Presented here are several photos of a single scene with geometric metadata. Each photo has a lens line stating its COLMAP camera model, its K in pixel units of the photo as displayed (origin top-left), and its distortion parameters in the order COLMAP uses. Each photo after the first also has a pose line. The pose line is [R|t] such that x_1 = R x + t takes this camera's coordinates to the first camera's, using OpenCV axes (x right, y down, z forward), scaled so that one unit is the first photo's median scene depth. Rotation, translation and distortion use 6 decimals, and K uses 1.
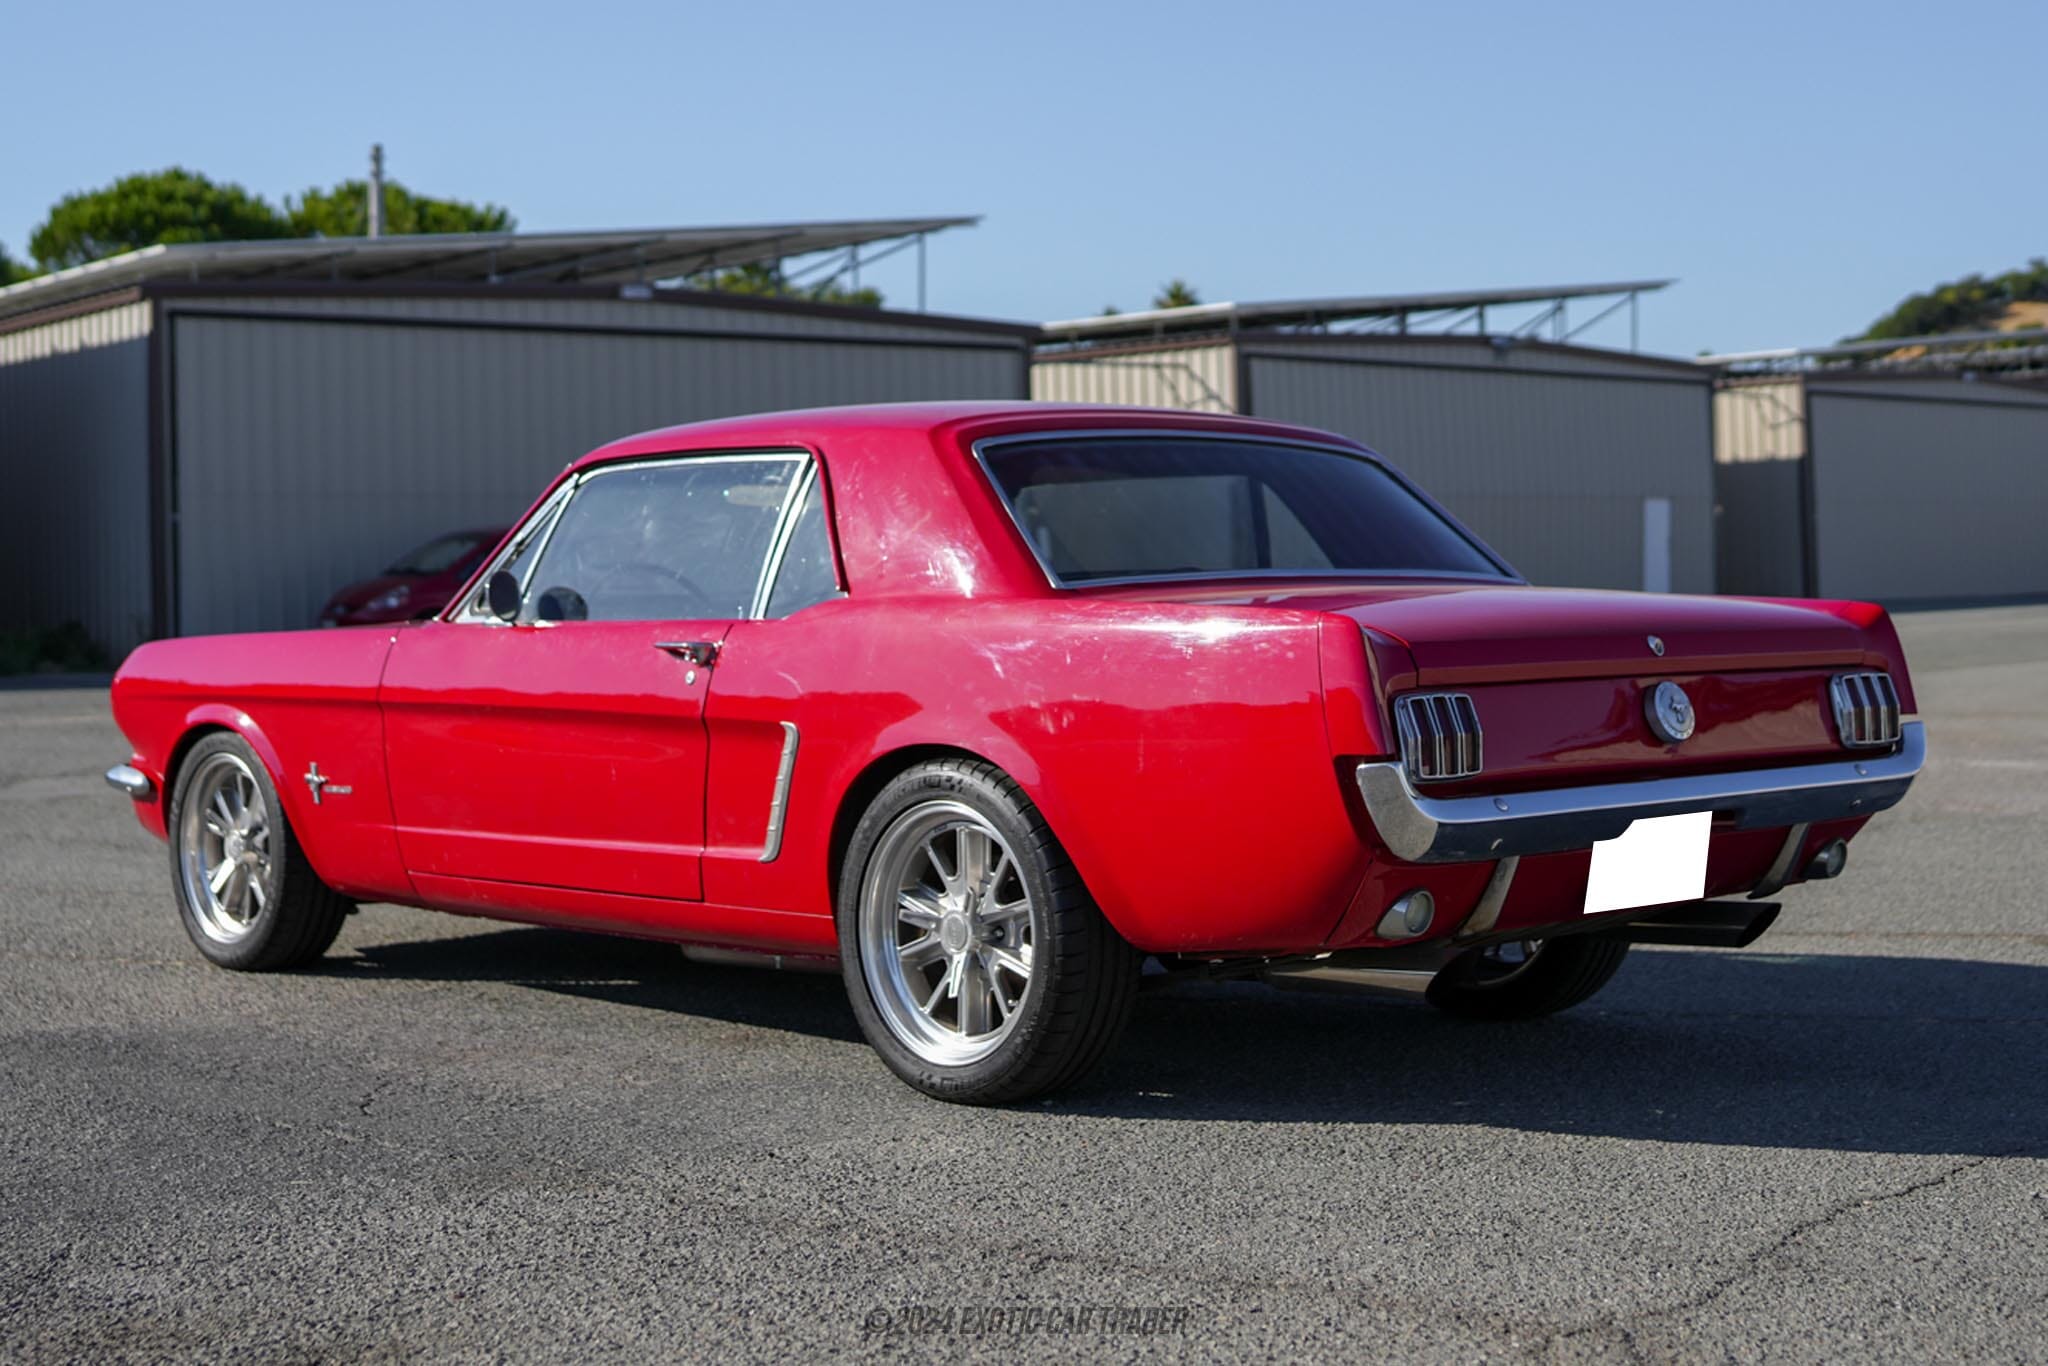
lens RADIAL K [[2415.2, 0, 1022.6], [0, 2415.2, 682.6], [0, 0, 1]] dist [-0.115166, 0.000000]
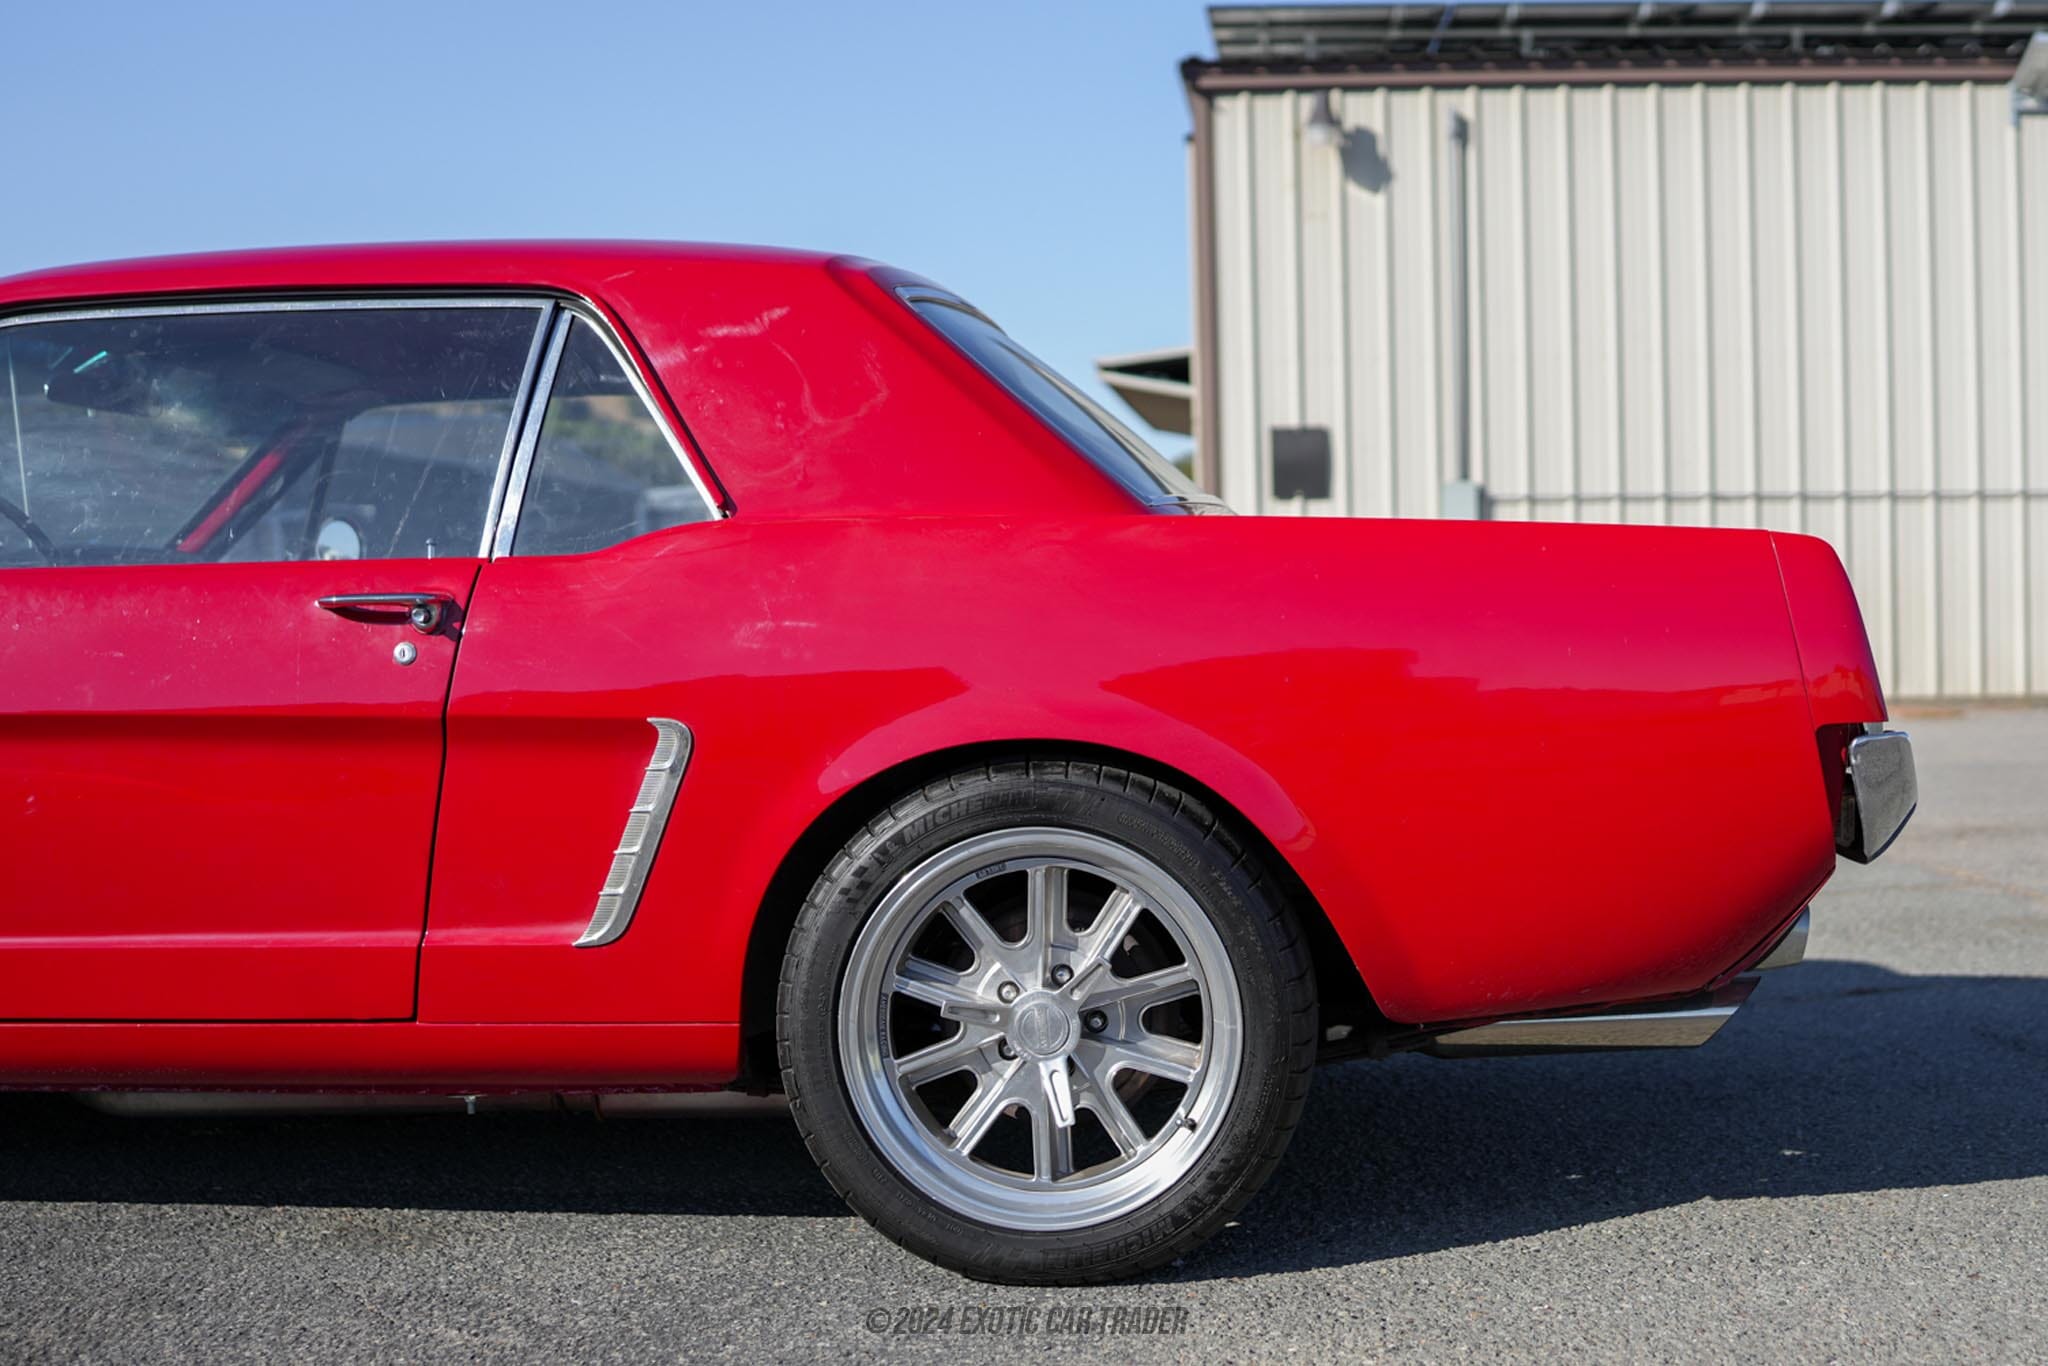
lens RADIAL K [[2415.2, 0, 1143.7], [0, 2415.2, 686.9], [0, 0, 1]] dist [-0.115166, 0.000000]
pose [[0.786253, -0.026038, 0.617356, -0.387025], [0.019469, 0.999660, 0.017366, -0.000381], [-0.617598, -0.001635, 0.786492, 0.440937]]
